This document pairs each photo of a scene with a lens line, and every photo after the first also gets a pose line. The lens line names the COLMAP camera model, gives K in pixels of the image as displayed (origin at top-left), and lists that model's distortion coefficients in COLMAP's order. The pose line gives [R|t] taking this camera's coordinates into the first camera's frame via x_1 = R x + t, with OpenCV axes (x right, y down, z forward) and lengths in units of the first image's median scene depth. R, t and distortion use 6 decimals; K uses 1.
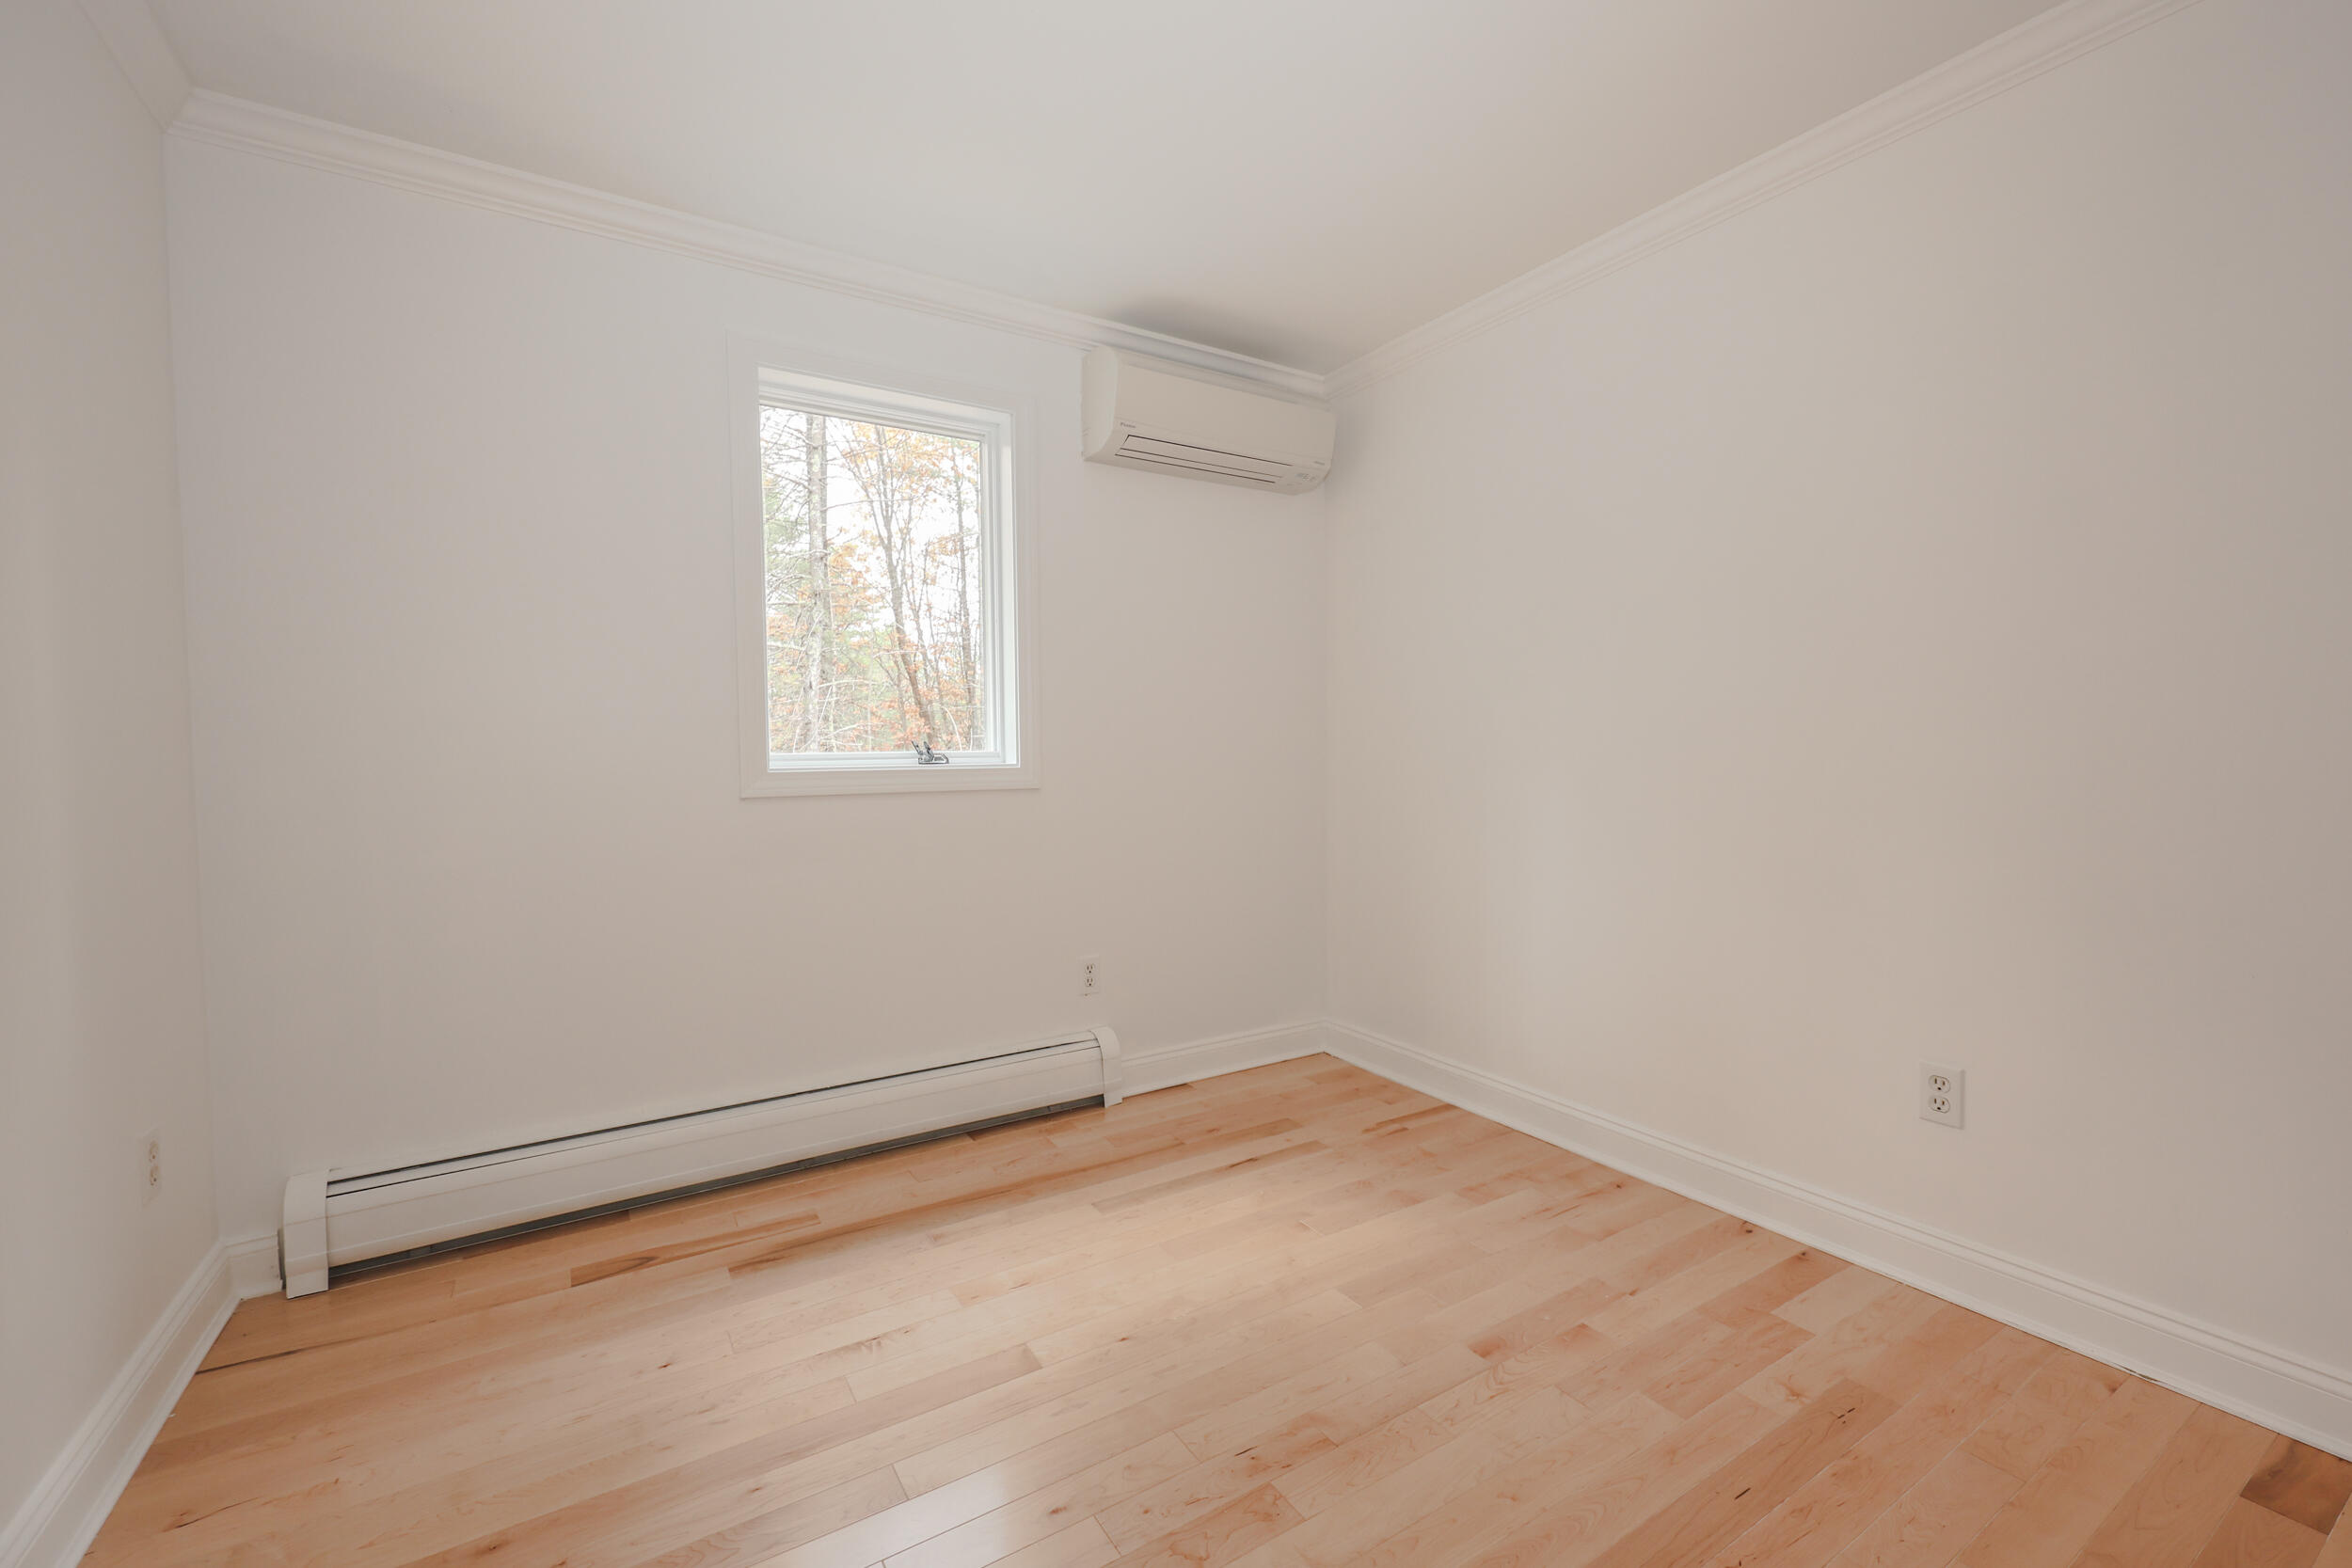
lens RADIAL K [[983.2, 0, 1158.3], [0, 983.2, 773.5], [0, 0, 1]] dist [0.002437, 0.000228]
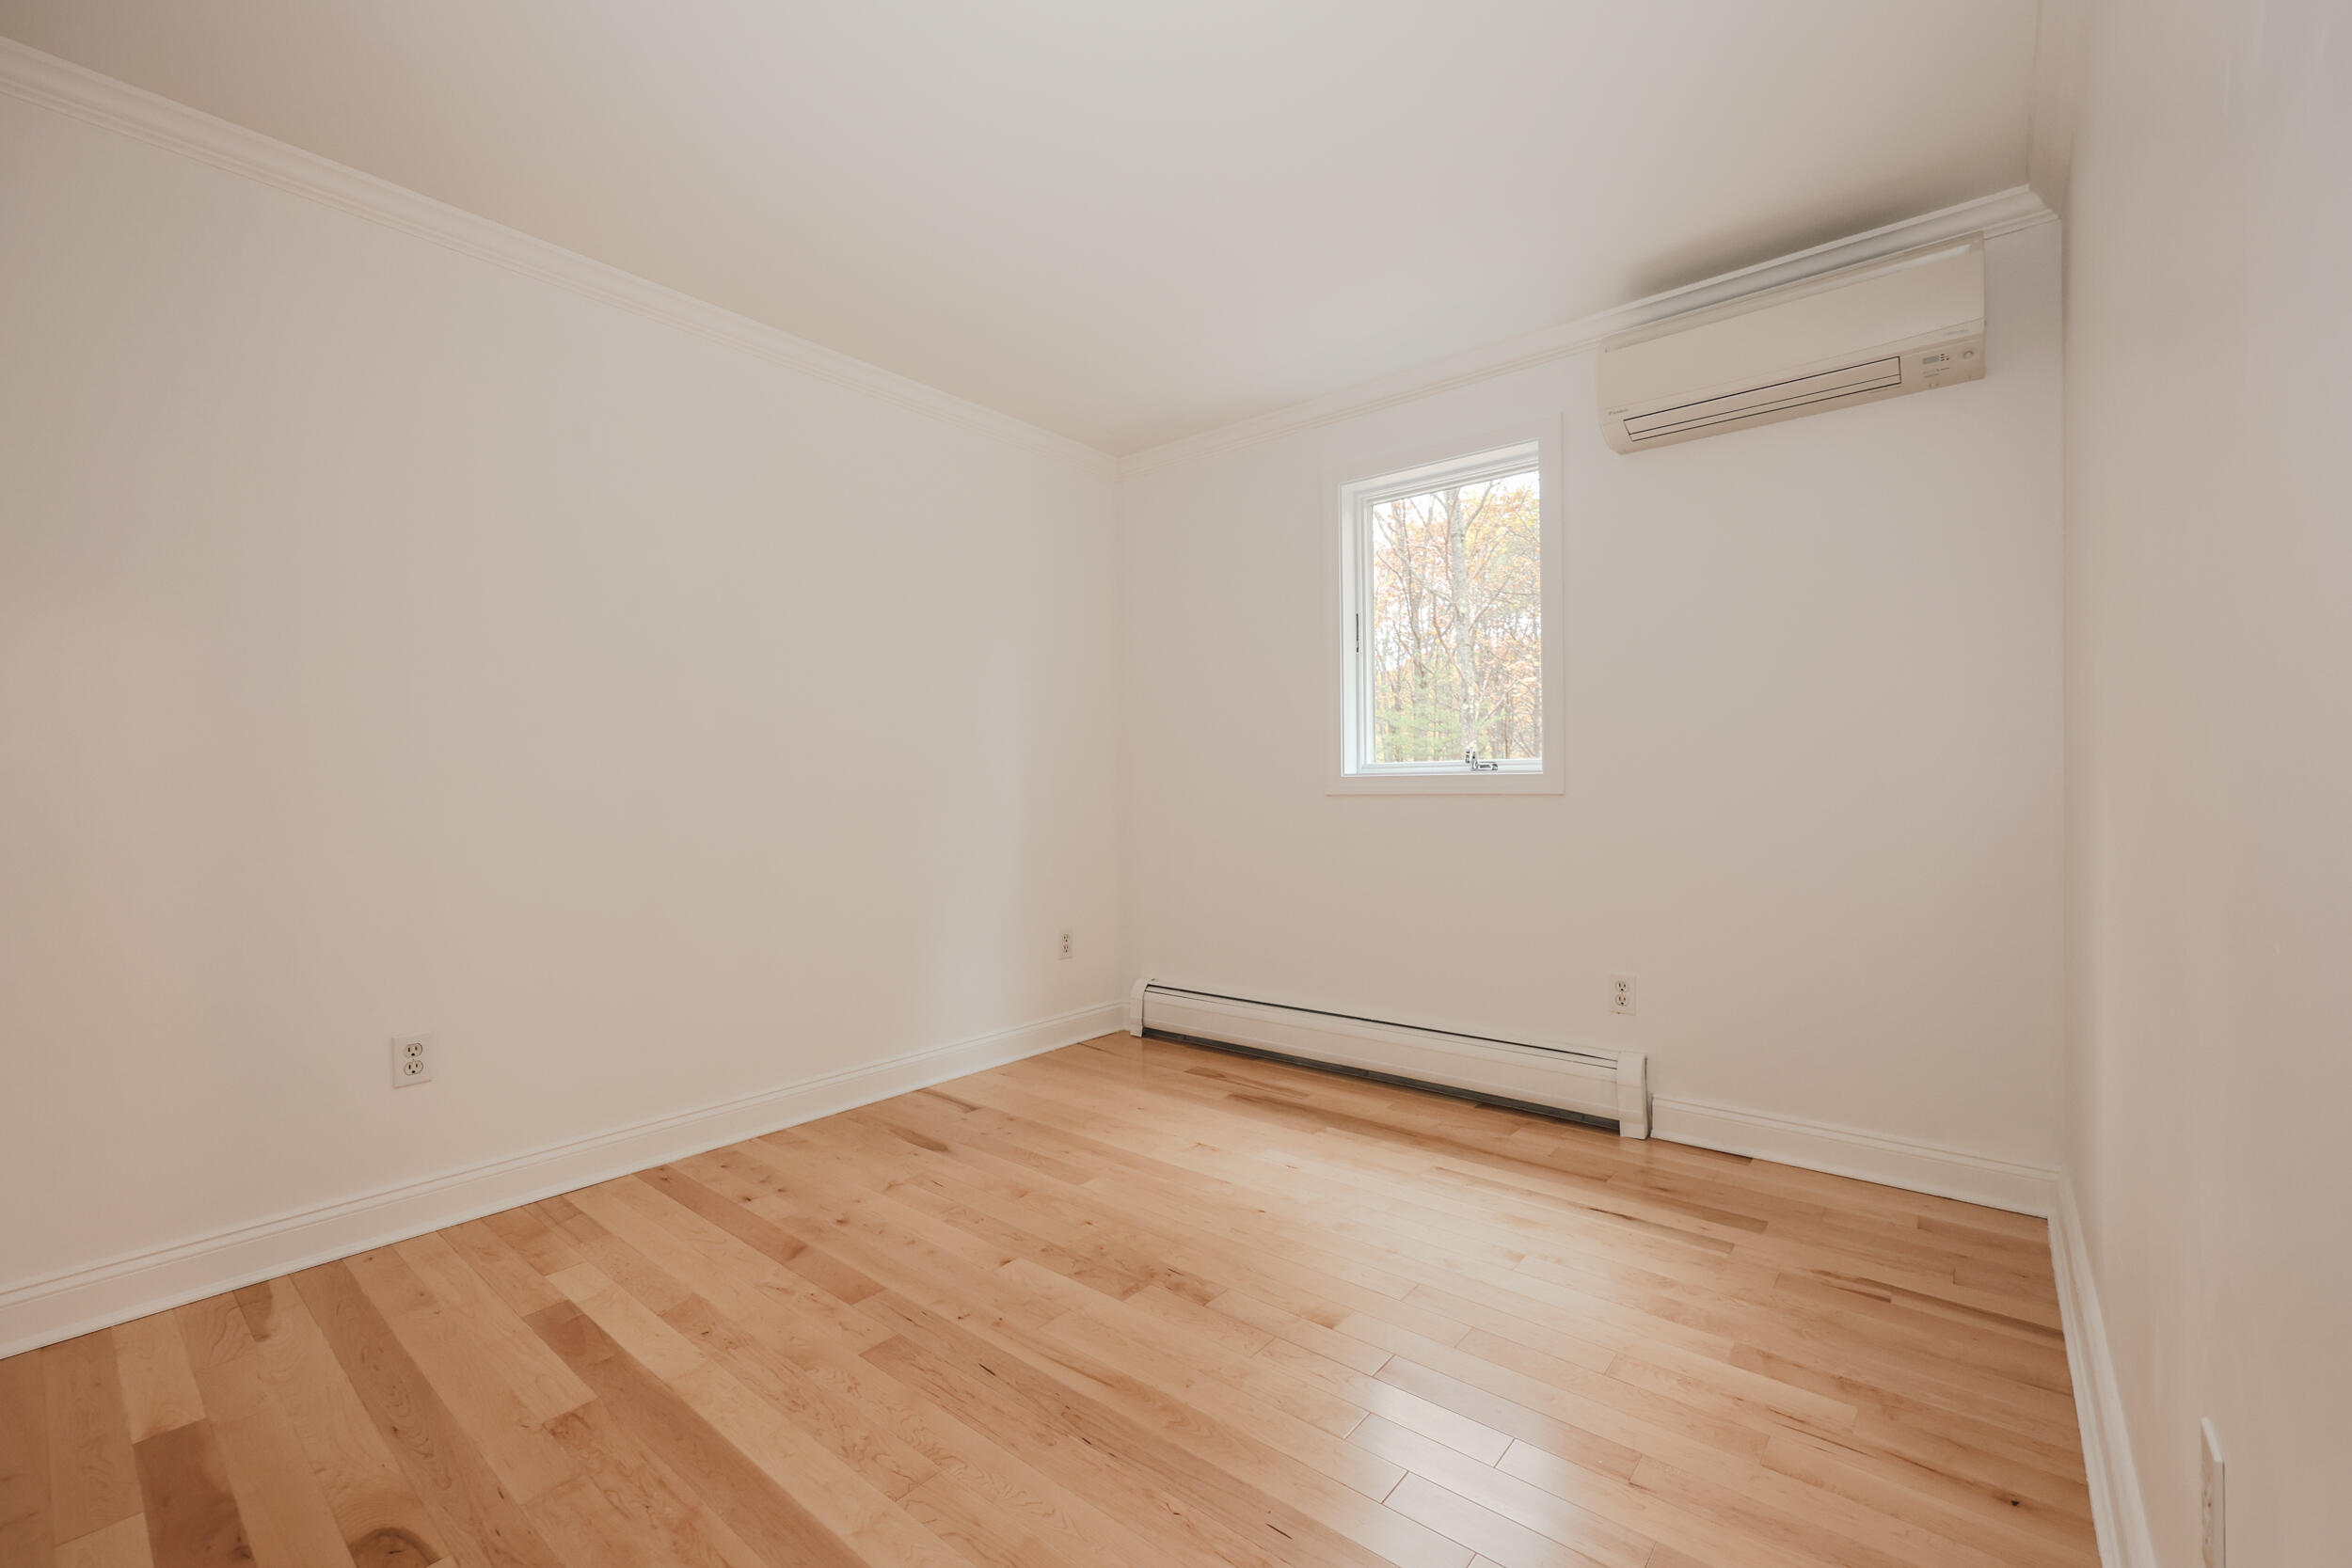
lens RADIAL K [[983.2, 0, 1167.4], [0, 983.2, 770.0], [0, 0, 1]] dist [0.002437, 0.000228]
pose [[0.307889, -0.011383, -0.951354, 0.781858], [-0.021199, 0.999598, -0.018821, 0.019913], [0.951186, 0.025963, 0.307524, 0.322667]]
